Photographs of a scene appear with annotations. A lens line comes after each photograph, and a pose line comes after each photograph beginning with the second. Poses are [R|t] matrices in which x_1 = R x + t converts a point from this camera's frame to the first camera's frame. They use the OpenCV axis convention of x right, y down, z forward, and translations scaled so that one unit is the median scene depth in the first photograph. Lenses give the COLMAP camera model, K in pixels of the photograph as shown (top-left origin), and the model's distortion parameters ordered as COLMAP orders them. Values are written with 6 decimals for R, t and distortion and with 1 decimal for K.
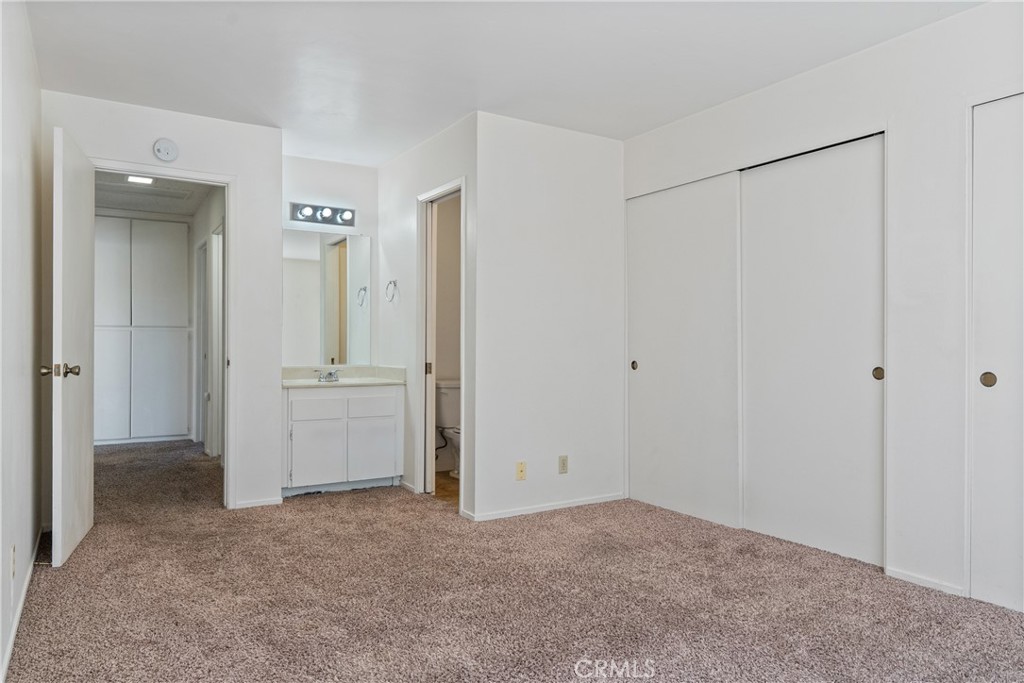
lens RADIAL K [[680.0, 0, 512.0], [0, 680.0, 341.5], [0, 0, 1]] dist [0.001033, 0.000462]
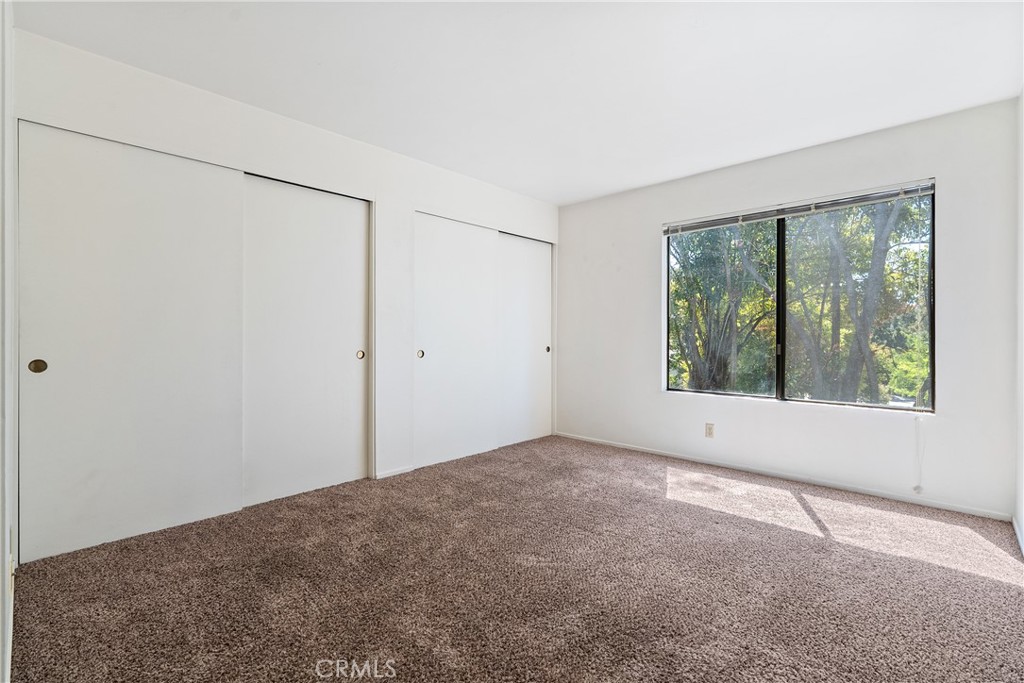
lens RADIAL K [[465.3, 0, 512.0], [0, 465.3, 341.5], [0, 0, 1]] dist [-0.000116, 0.000597]
pose [[-0.253992, -0.010393, 0.967150, -0.528427], [-0.004990, 0.999943, 0.009435, 0.004734], [-0.967193, -0.002430, -0.254029, 0.867694]]
